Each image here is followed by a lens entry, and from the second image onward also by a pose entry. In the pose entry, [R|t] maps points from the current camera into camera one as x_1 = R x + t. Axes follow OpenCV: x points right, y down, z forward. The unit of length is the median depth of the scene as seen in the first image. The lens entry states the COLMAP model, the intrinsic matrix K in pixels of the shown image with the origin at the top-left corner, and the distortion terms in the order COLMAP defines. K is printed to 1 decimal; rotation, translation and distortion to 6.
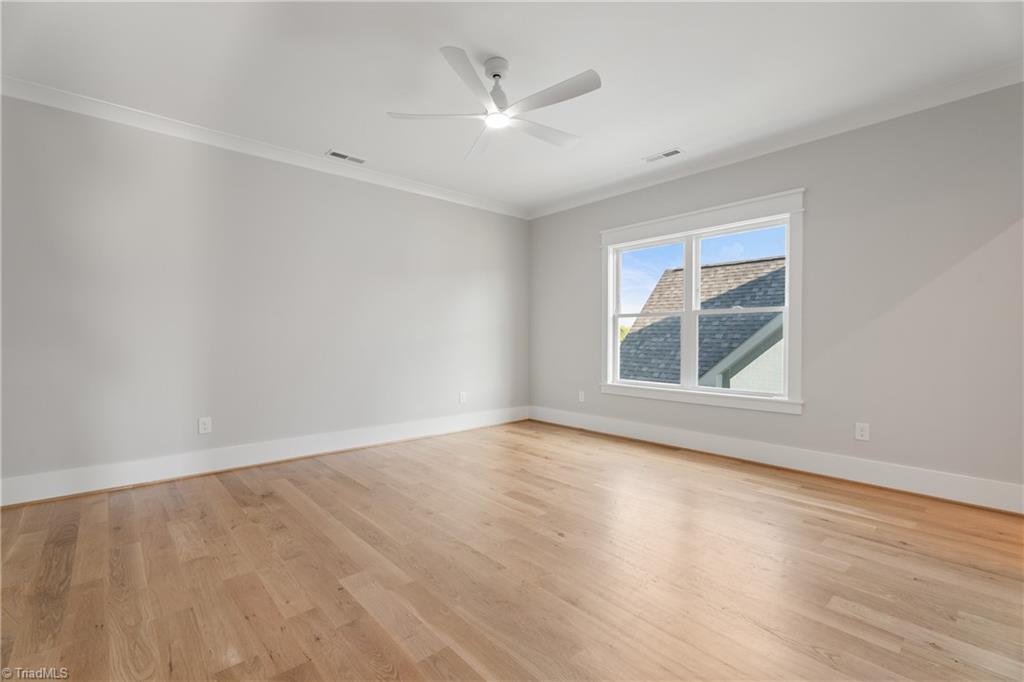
lens RADIAL K [[453.9, 0, 508.7], [0, 453.9, 341.6], [0, 0, 1]] dist [0.002455, -0.000173]
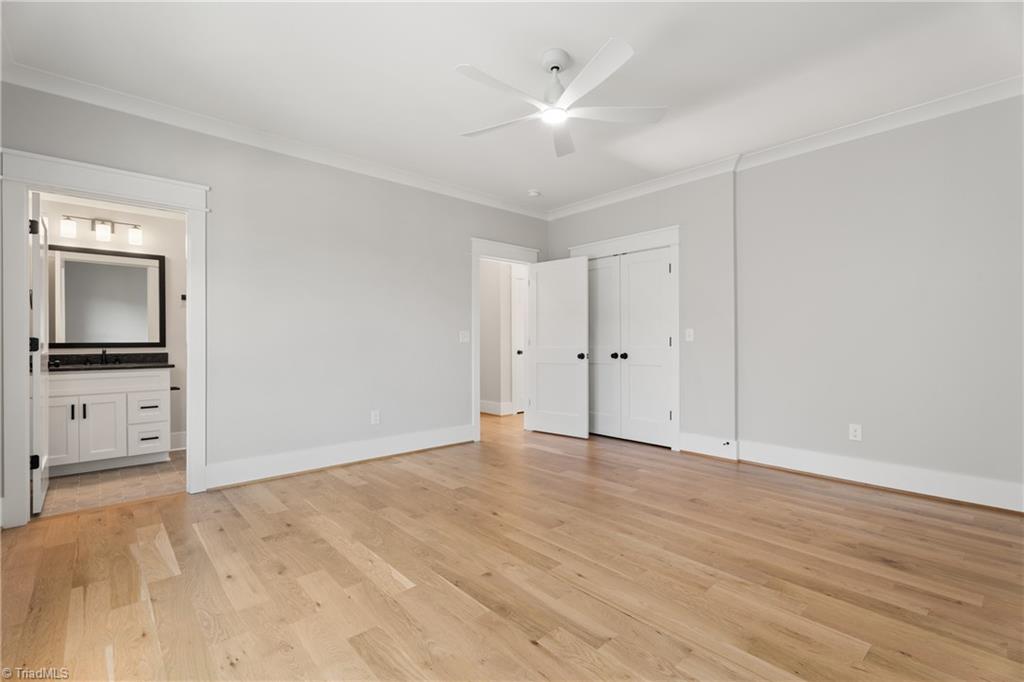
lens RADIAL K [[453.9, 0, 508.7], [0, 453.9, 341.6], [0, 0, 1]] dist [0.002455, -0.000173]
pose [[-0.999963, 0.003677, -0.007750, 0.079827], [0.003613, 0.999960, 0.008147, -0.019133], [0.007780, 0.008119, -0.999937, 1.954282]]
